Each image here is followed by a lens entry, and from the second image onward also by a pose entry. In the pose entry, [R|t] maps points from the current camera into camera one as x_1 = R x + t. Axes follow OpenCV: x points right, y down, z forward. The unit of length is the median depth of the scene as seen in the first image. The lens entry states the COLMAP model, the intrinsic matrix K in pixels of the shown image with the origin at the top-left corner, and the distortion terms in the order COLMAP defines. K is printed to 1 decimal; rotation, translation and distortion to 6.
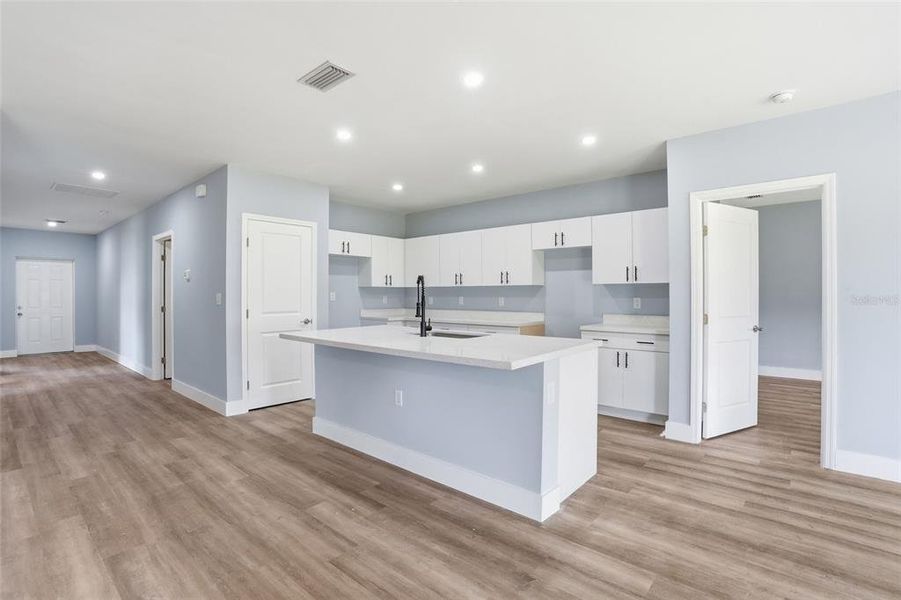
lens RADIAL K [[417.3, 0, 440.7], [0, 417.3, 298.1], [0, 0, 1]] dist [-0.075185, 0.031174]
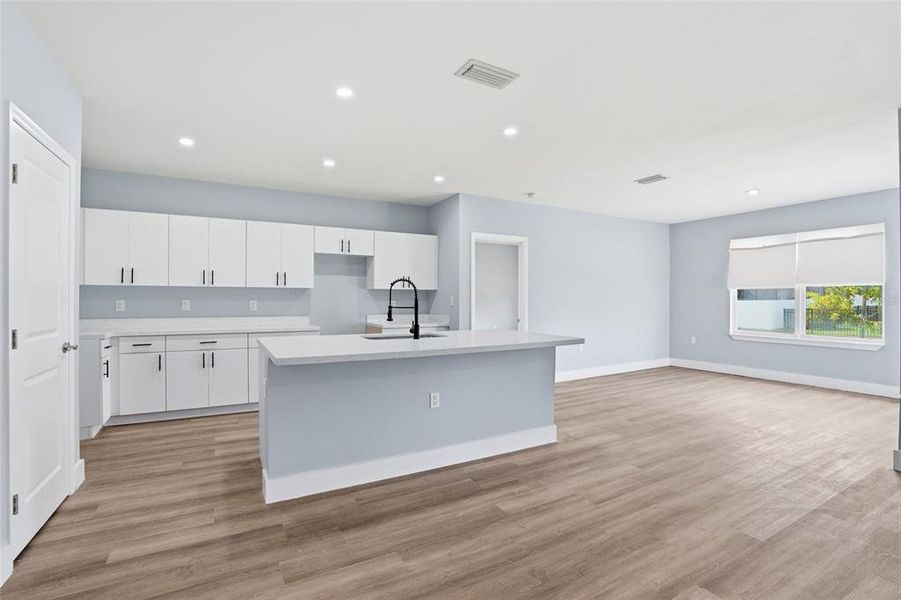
lens RADIAL K [[417.3, 0, 440.7], [0, 417.3, 298.1], [0, 0, 1]] dist [-0.075185, 0.031174]
pose [[0.341125, 0.005930, 0.939999, -1.038463], [-0.001318, 0.999982, -0.005830, -0.004860], [-0.940017, 0.000749, 0.341126, 0.631614]]
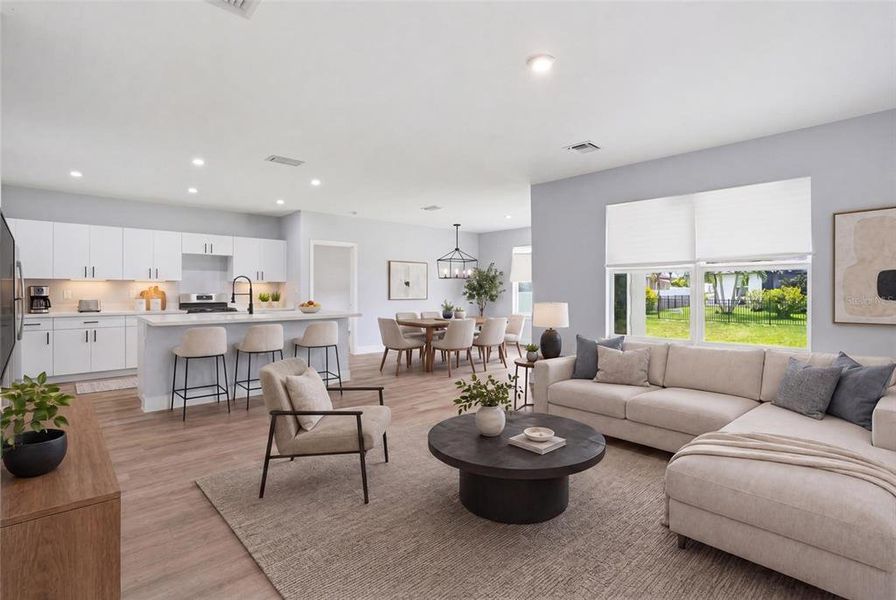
lens RADIAL K [[415.0, 0, 438.2], [0, 415.0, 298.1], [0, 0, 1]] dist [-0.075185, 0.031174]
pose [[0.092206, -0.015277, 0.995623, -1.602091], [-0.002976, 0.999874, 0.015618, 0.000905], [-0.995736, -0.004403, 0.092149, 0.170977]]
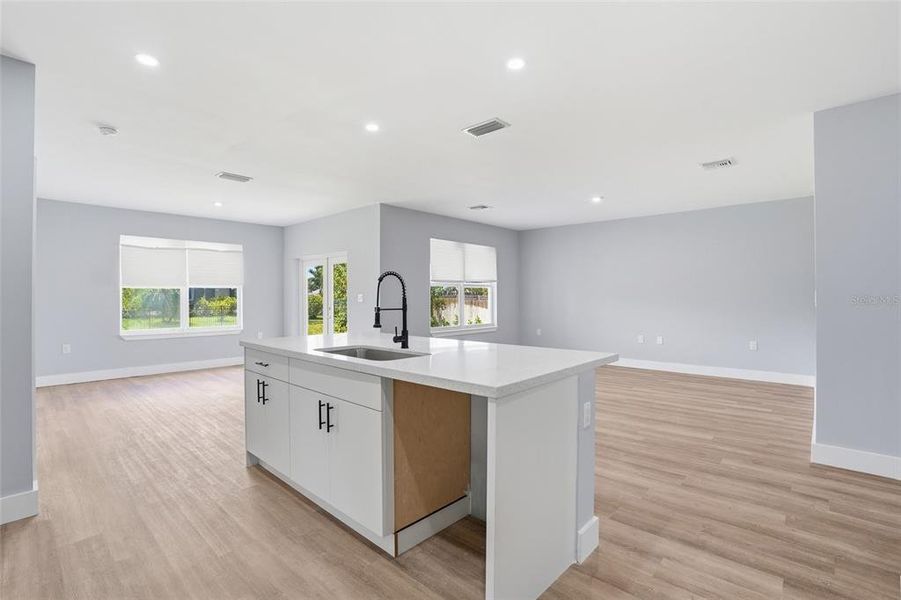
lens RADIAL K [[412.4, 0, 450.5], [0, 412.4, 300.0], [0, 0, 1]] dist [-0.042690, -0.000042]
pose [[-0.999766, 0.006809, 0.020514, -0.156018], [0.007009, 0.999928, 0.009690, -0.011829], [-0.020446, 0.009832, -0.999743, 1.919643]]
